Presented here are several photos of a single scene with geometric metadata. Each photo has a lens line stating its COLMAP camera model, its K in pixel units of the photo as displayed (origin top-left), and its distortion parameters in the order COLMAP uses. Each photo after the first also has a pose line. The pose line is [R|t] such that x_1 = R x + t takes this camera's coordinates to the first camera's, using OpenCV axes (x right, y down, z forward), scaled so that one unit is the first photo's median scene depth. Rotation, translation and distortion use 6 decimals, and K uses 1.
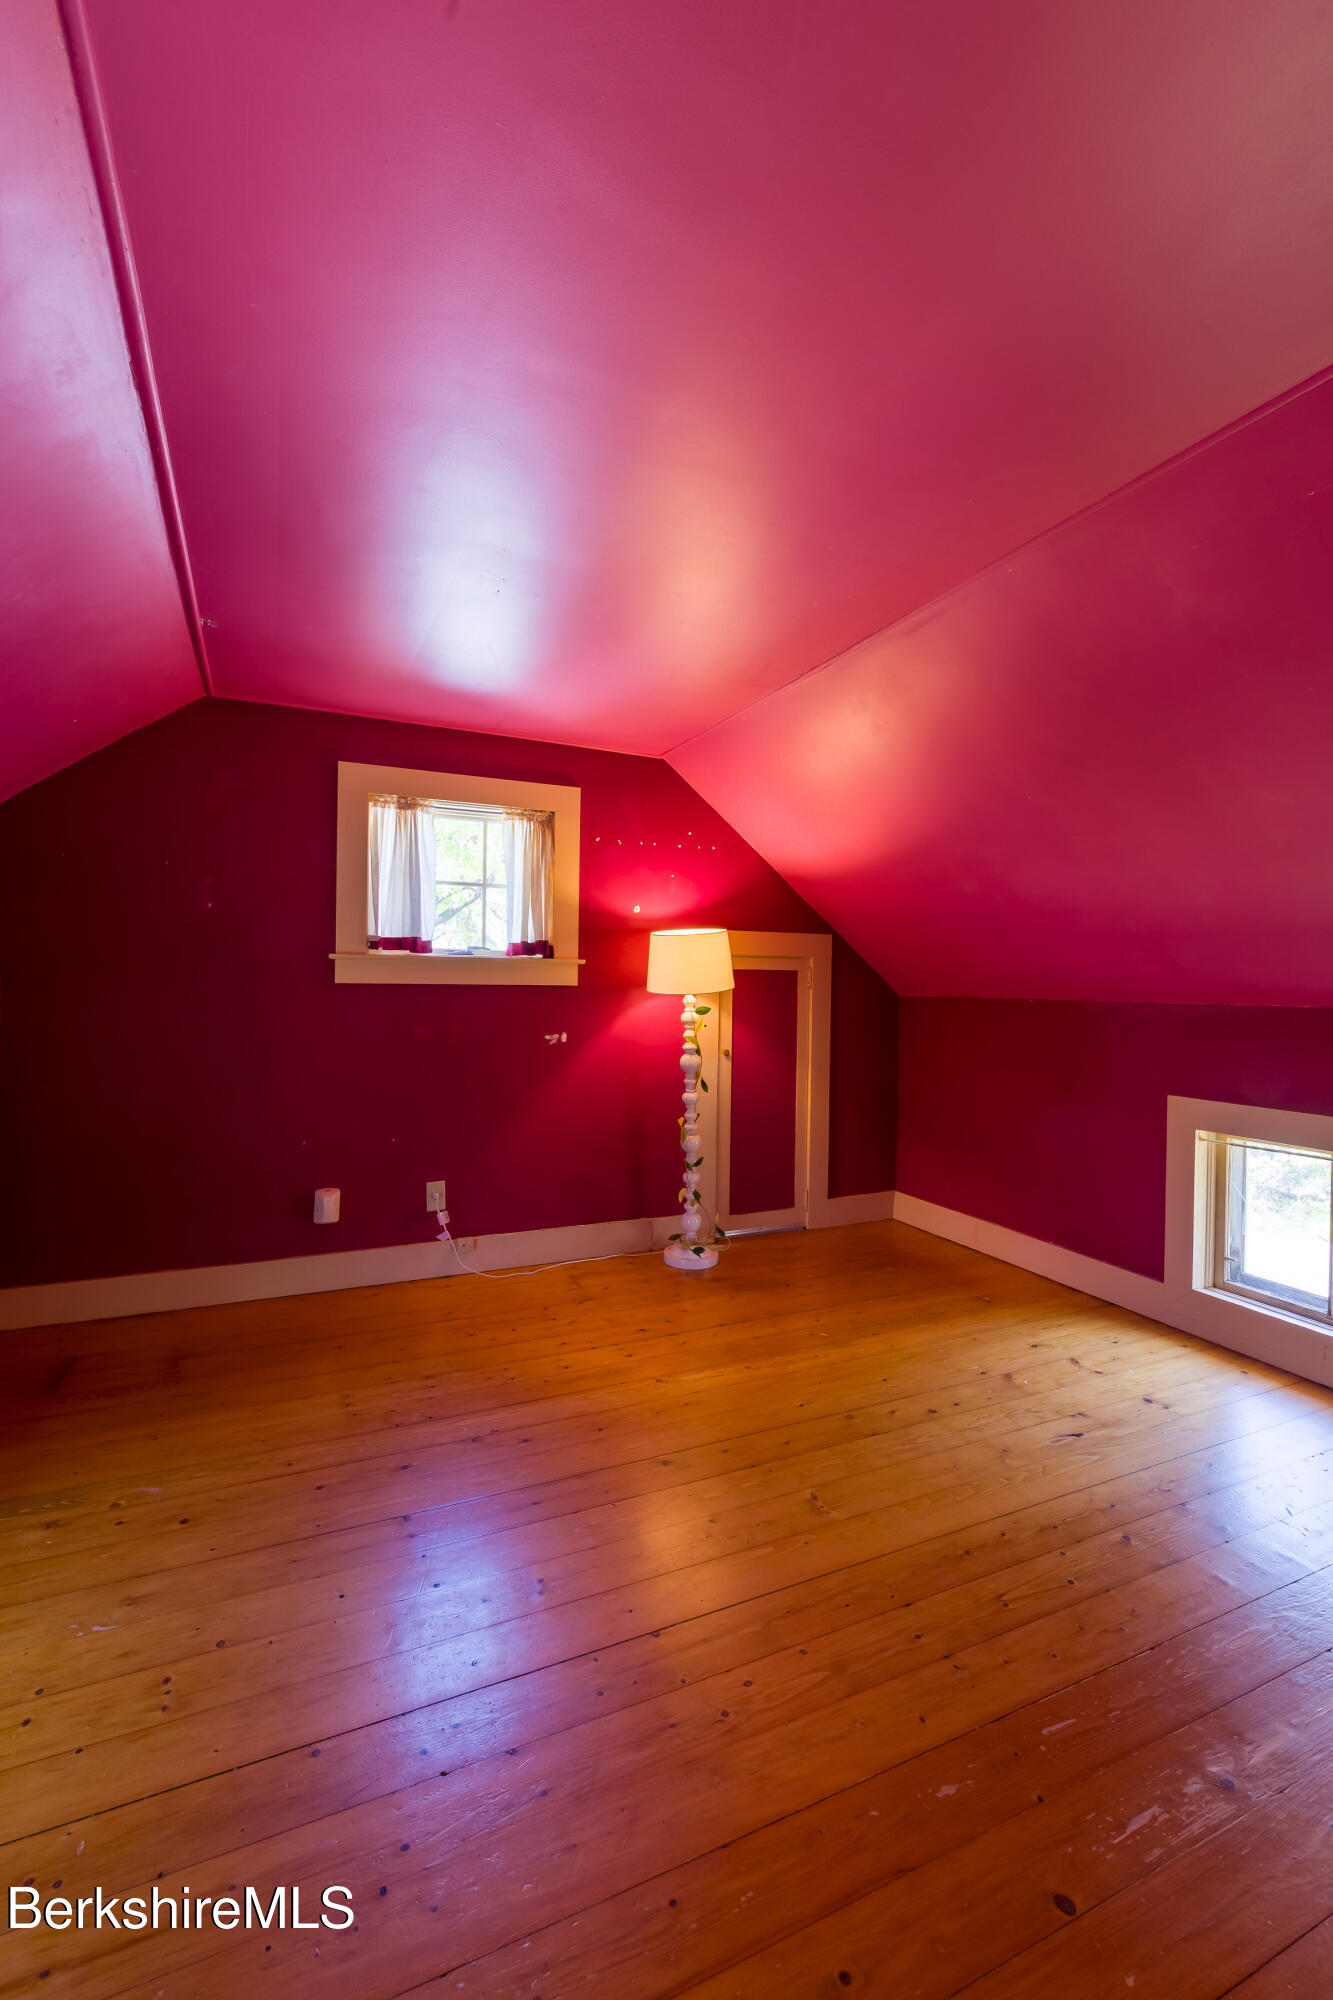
lens RADIAL K [[857.7, 0, 666.5], [0, 857.7, 1000.0], [0, 0, 1]] dist [0.010260, -0.003774]
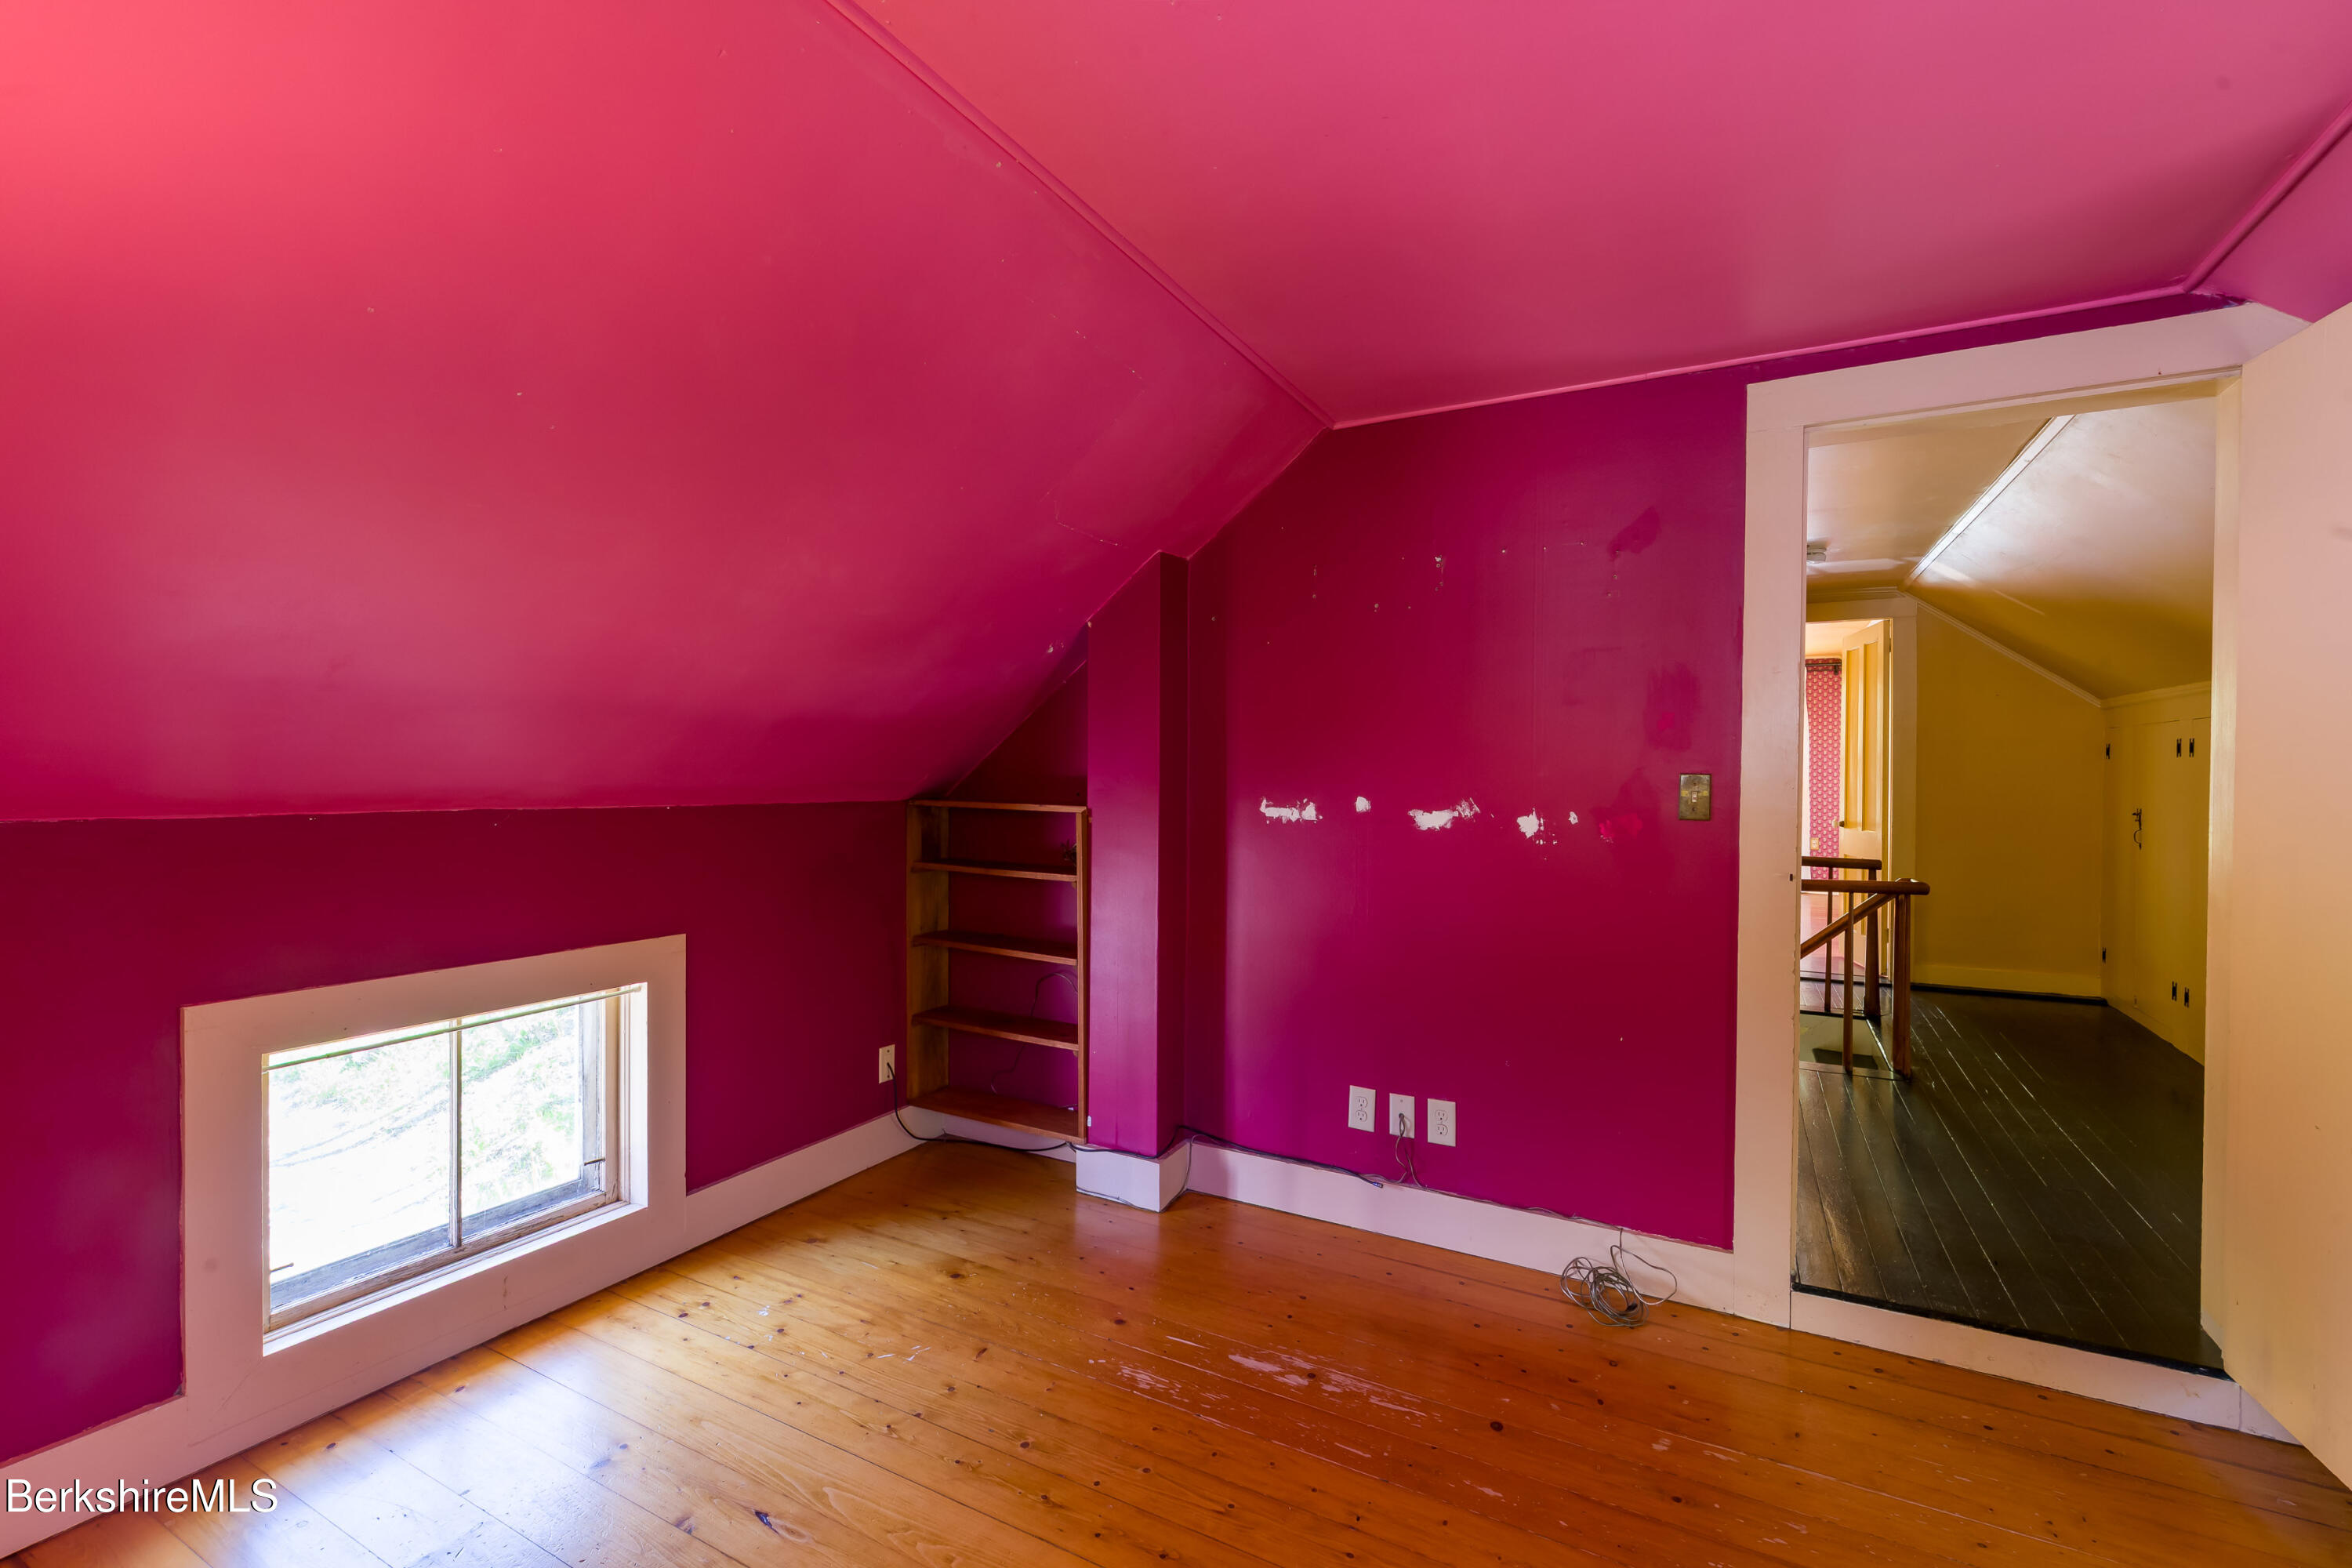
lens RADIAL K [[1008.7, 0, 1185.1], [0, 1008.7, 778.6], [0, 0, 1]] dist [0.010260, -0.003774]
pose [[-0.600819, -0.028216, 0.798887, -0.331032], [-0.007338, 0.999529, 0.029784, -0.063138], [-0.799351, 0.012033, -0.600744, 1.417624]]
